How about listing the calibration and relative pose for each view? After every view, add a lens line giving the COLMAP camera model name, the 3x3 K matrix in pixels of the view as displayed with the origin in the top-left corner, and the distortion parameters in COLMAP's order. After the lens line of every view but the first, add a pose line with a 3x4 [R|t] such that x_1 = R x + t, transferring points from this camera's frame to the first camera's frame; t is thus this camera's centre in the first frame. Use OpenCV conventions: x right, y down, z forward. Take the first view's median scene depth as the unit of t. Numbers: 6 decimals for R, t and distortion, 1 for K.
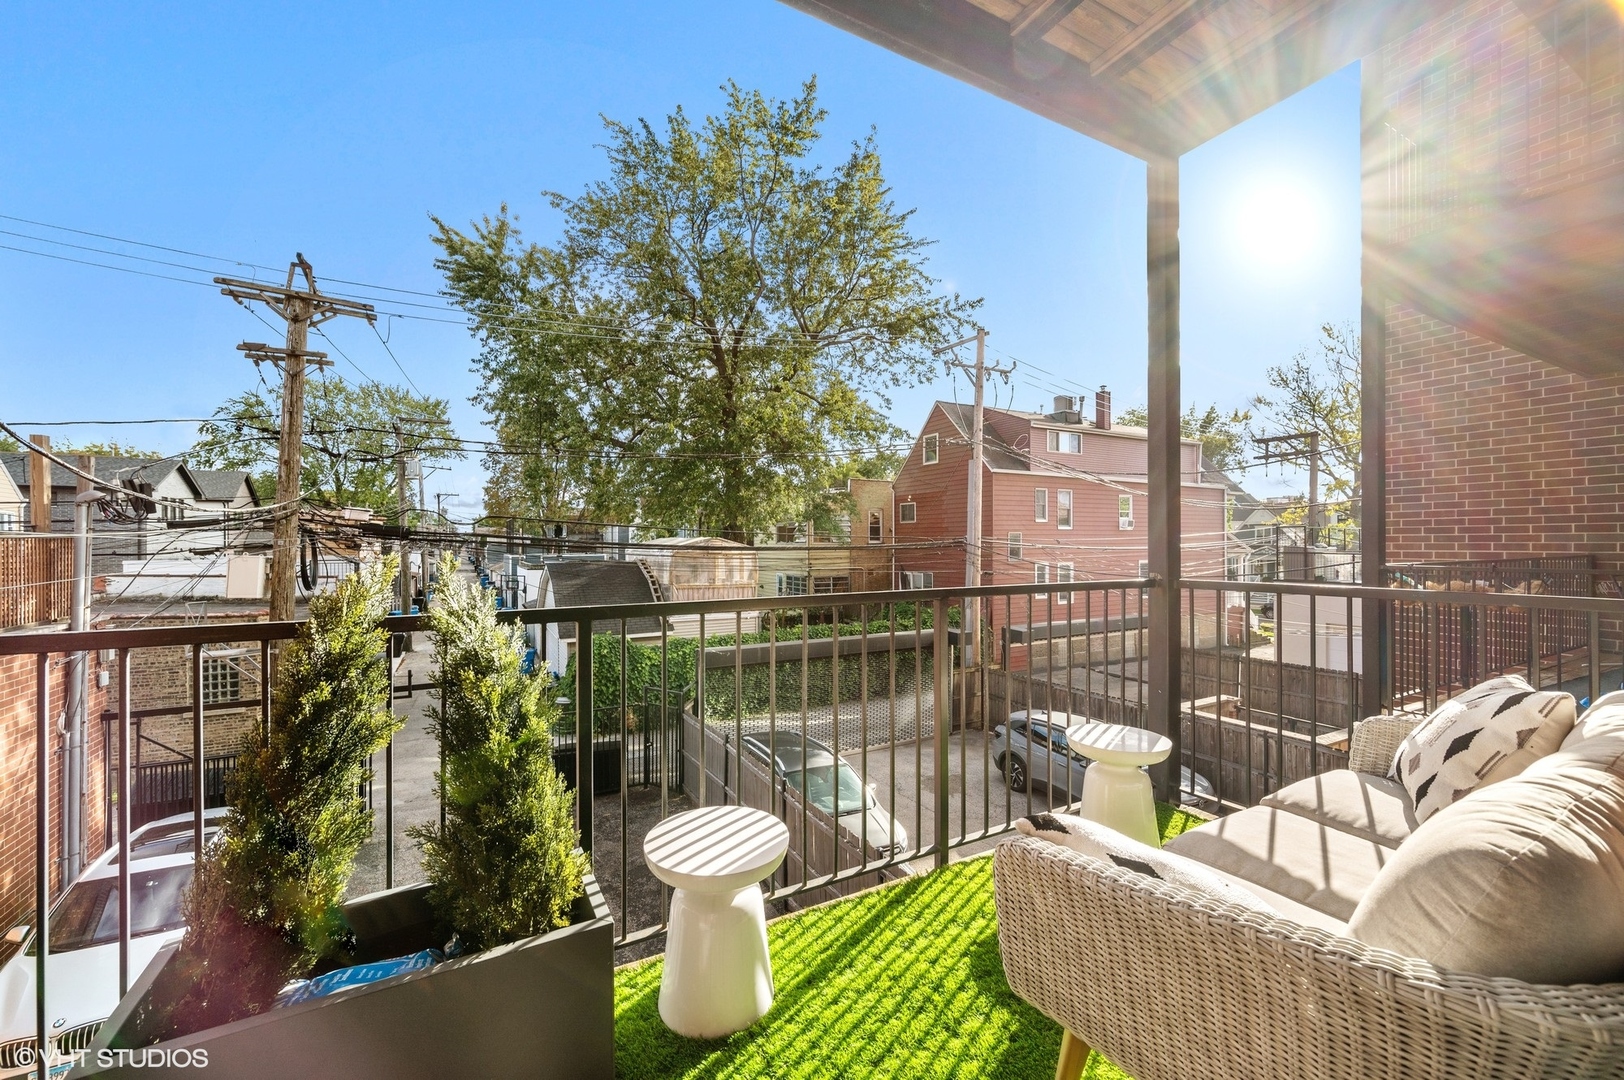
lens RADIAL K [[643.3, 0, 809.1], [0, 643.3, 541.3], [0, 0, 1]] dist [-0.003640, 0.001392]
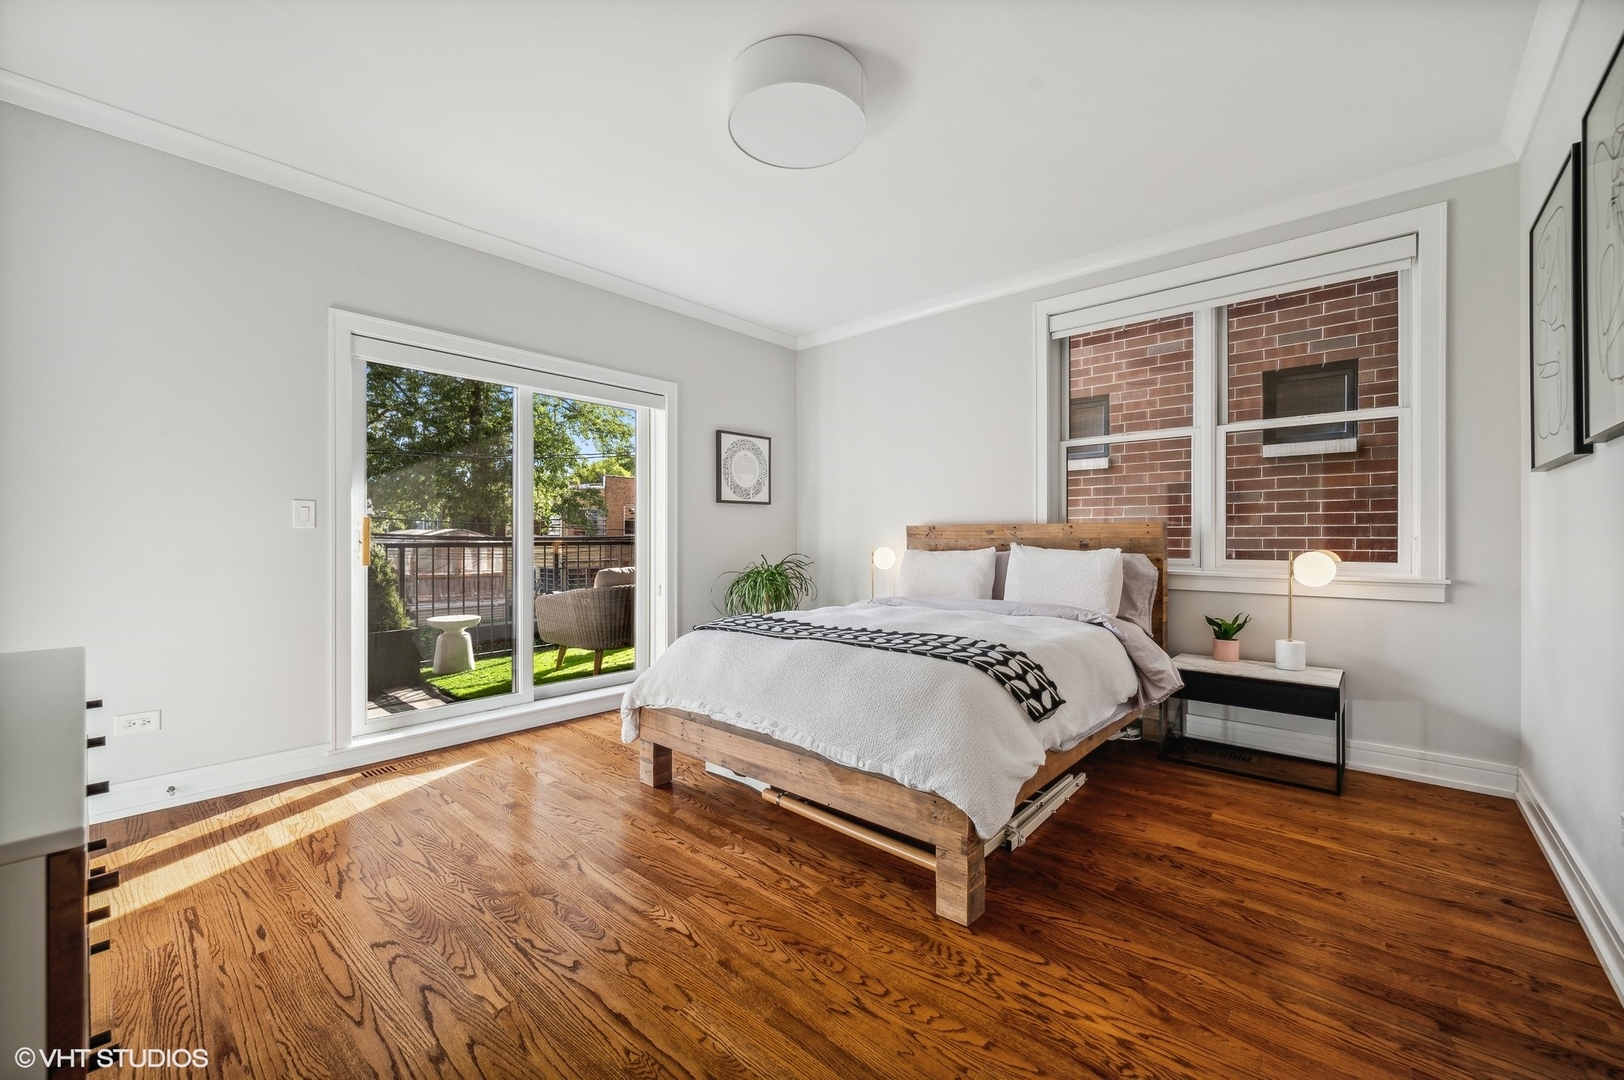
lens RADIAL K [[643.3, 0, 817.1], [0, 643.3, 537.5], [0, 0, 1]] dist [-0.003640, 0.001392]
pose [[0.940863, 0.002399, 0.338779, 0.043392], [-0.004433, 0.999976, 0.005231, -0.000542], [-0.338759, -0.006423, 0.940851, -0.166847]]
